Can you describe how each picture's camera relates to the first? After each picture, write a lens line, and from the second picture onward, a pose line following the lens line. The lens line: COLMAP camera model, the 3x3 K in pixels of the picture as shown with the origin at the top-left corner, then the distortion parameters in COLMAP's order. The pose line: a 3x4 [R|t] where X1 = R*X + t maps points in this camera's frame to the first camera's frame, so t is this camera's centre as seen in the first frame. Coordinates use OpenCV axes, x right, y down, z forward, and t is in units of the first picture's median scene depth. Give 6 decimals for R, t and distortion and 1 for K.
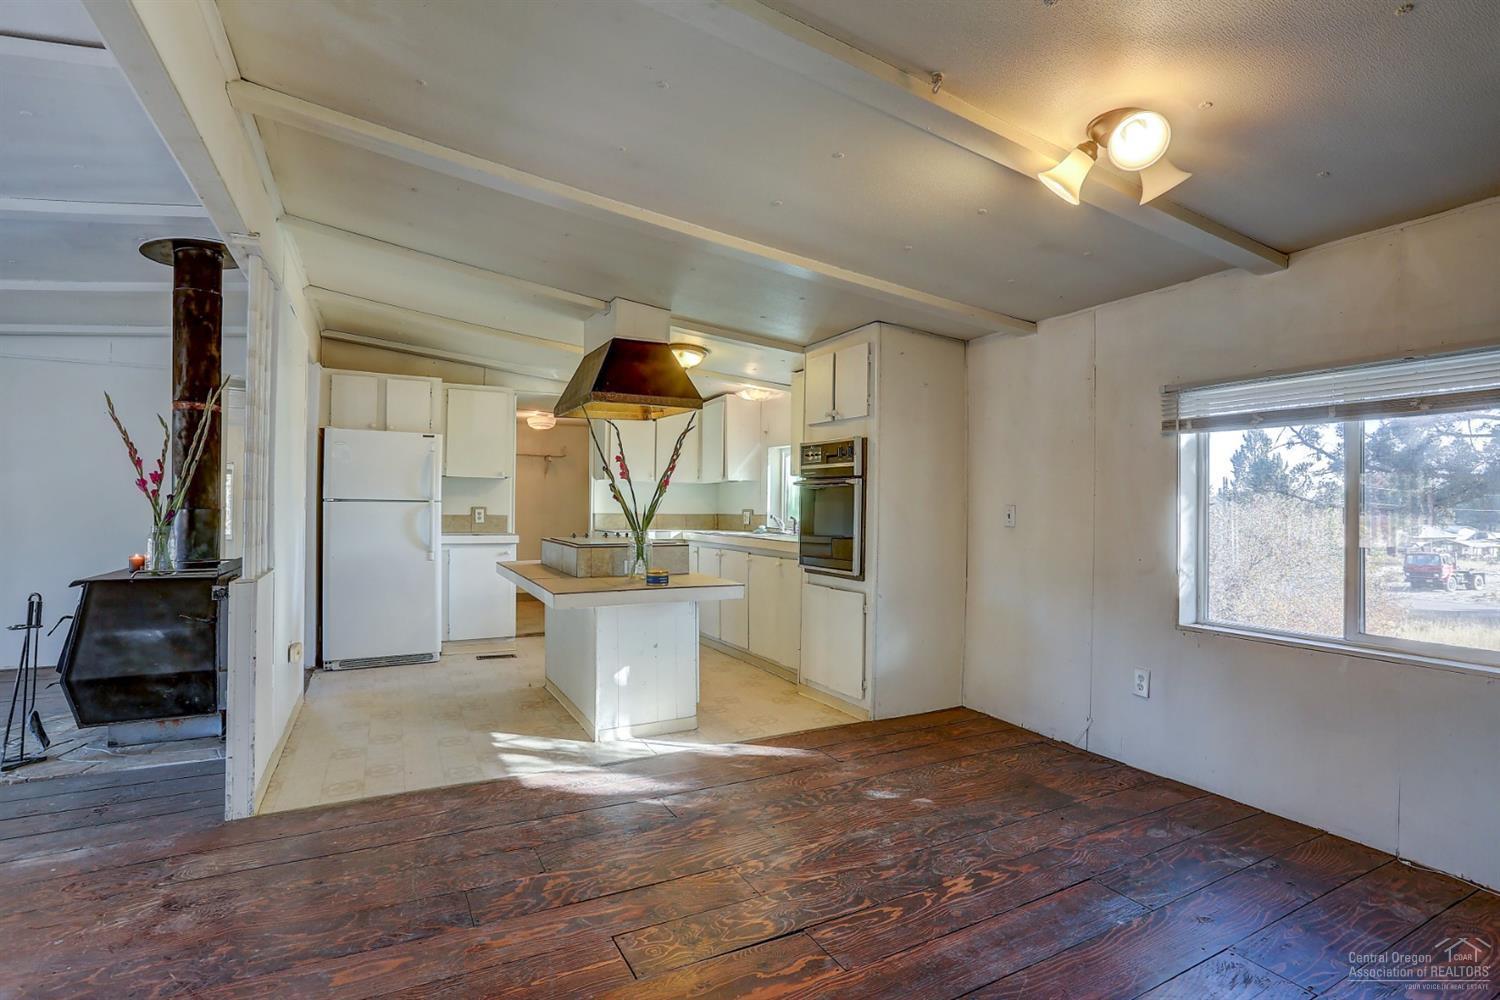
lens RADIAL K [[734.8, 0, 750.0], [0, 734.8, 500.0], [0, 0, 1]] dist [-0.070769, 0.027886]
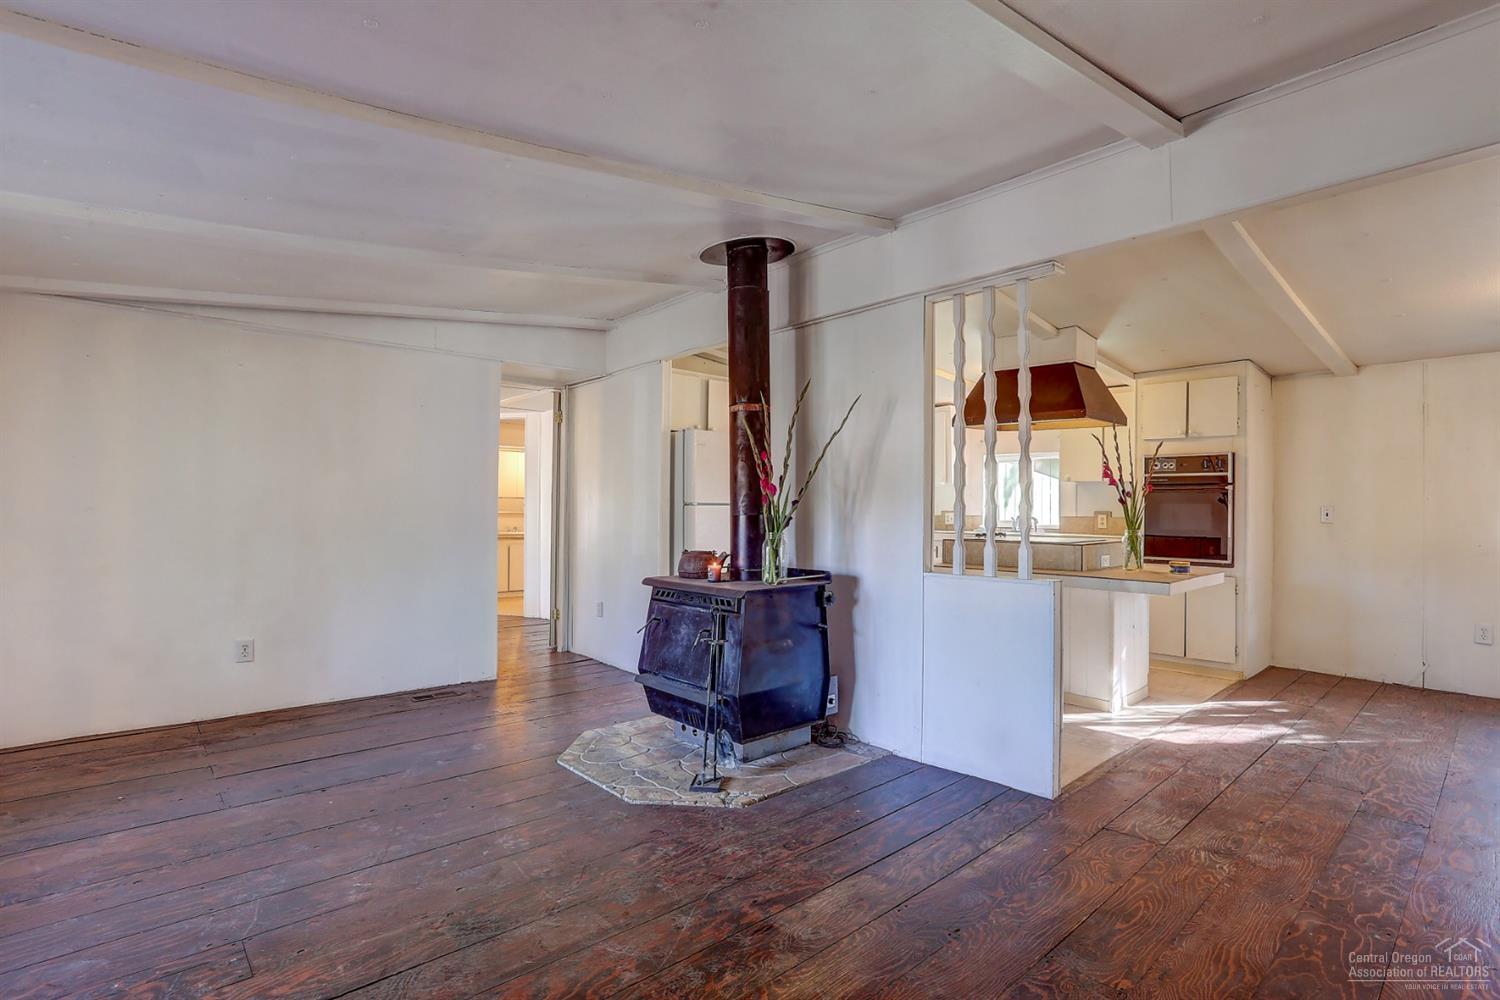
lens RADIAL K [[740.7, 0, 750.0], [0, 740.7, 500.0], [0, 0, 1]] dist [-0.067923, 0.027789]
pose [[0.970302, -0.006897, 0.241797, -1.029195], [0.005464, 0.999963, 0.006594, -0.018529], [-0.241834, -0.005077, 0.970304, 0.008989]]
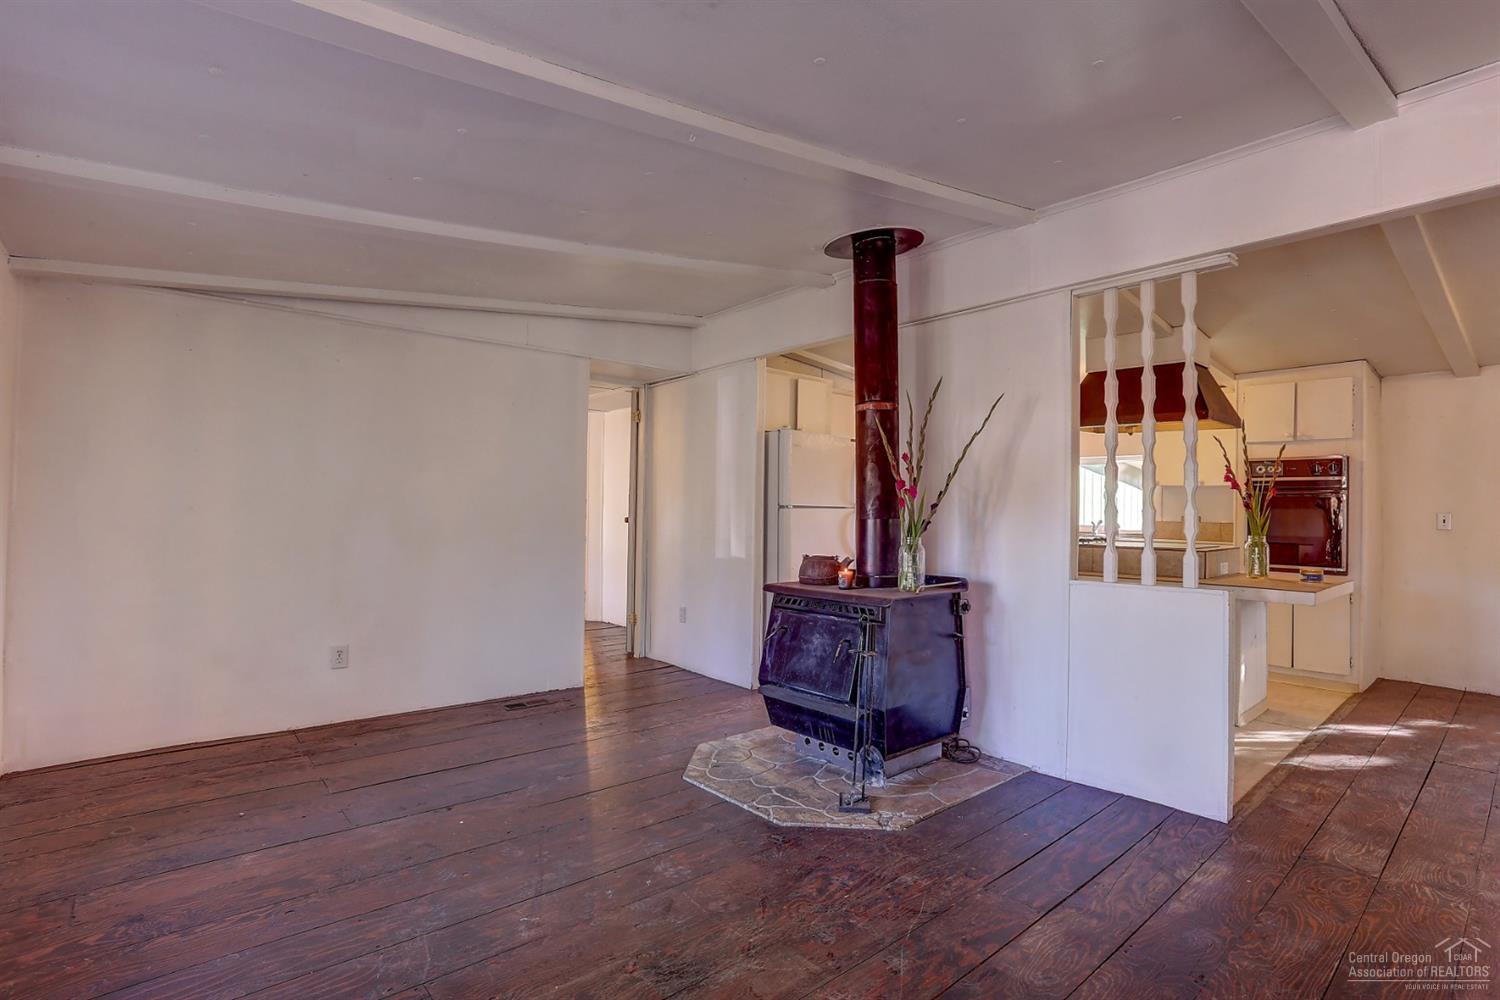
lens RADIAL K [[734.8, 0, 750.0], [0, 734.8, 500.0], [0, 0, 1]] dist [-0.070769, 0.027886]
pose [[0.974709, -0.000717, 0.223478, -1.160986], [0.000076, 0.999996, 0.002879, -0.018635], [-0.223479, -0.002789, 0.974705, 0.096577]]
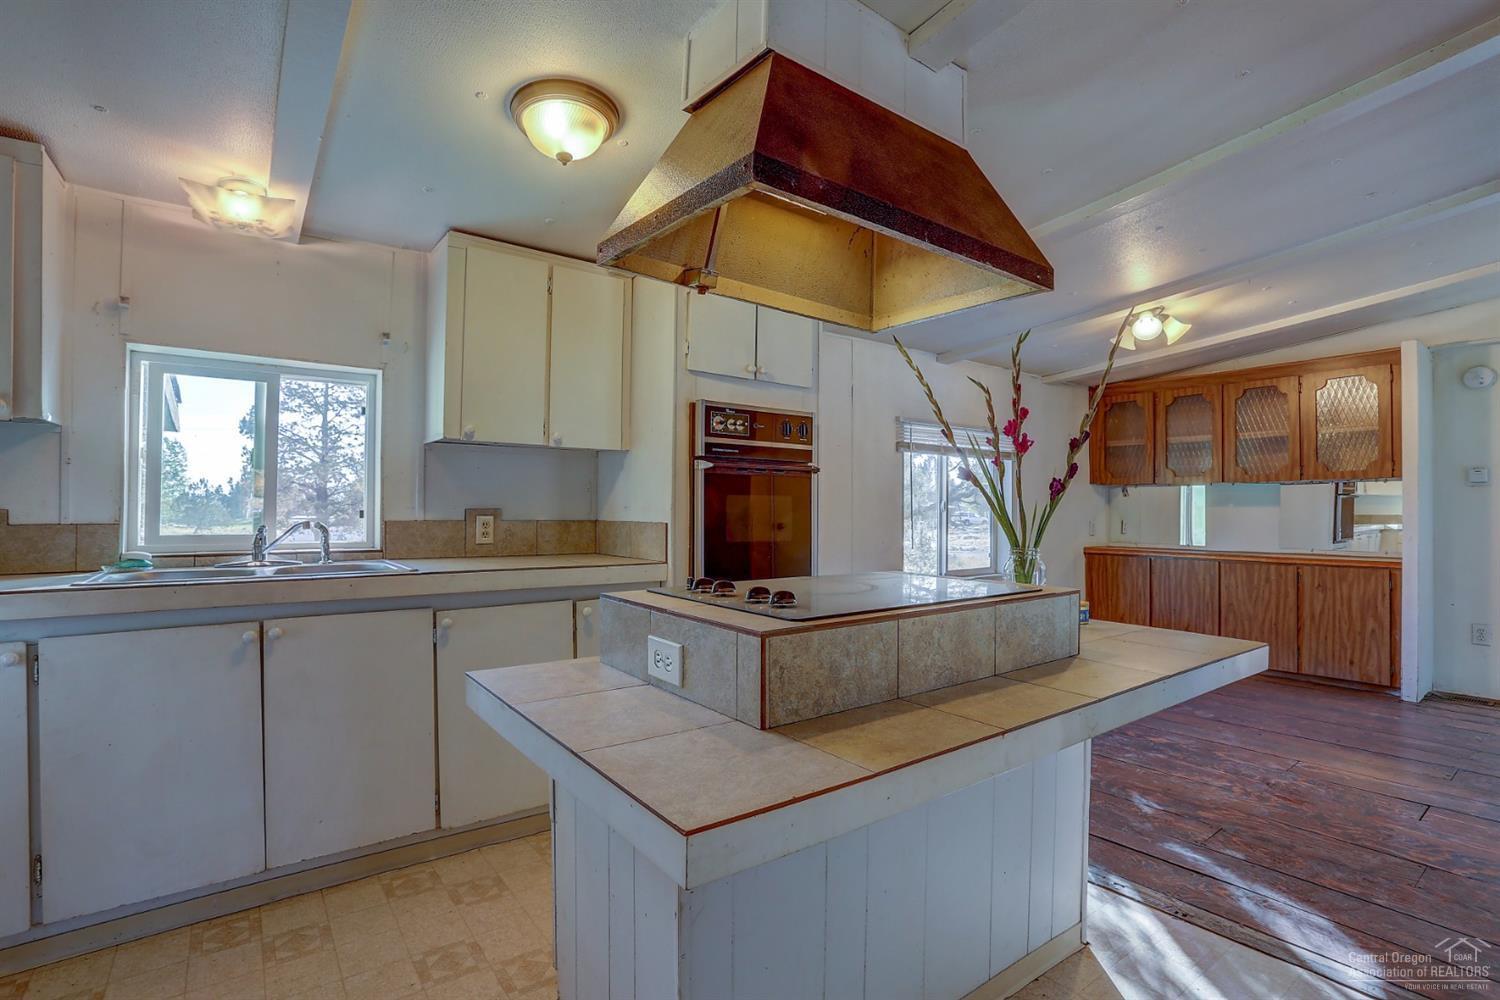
lens RADIAL K [[734.8, 0, 750.0], [0, 734.8, 500.0], [0, 0, 1]] dist [-0.070769, 0.027886]
pose [[-0.188267, -0.008008, 0.982085, -0.667505], [-0.022631, 0.999737, 0.003814, 0.004799], [-0.981857, -0.021507, -0.188399, 1.322859]]
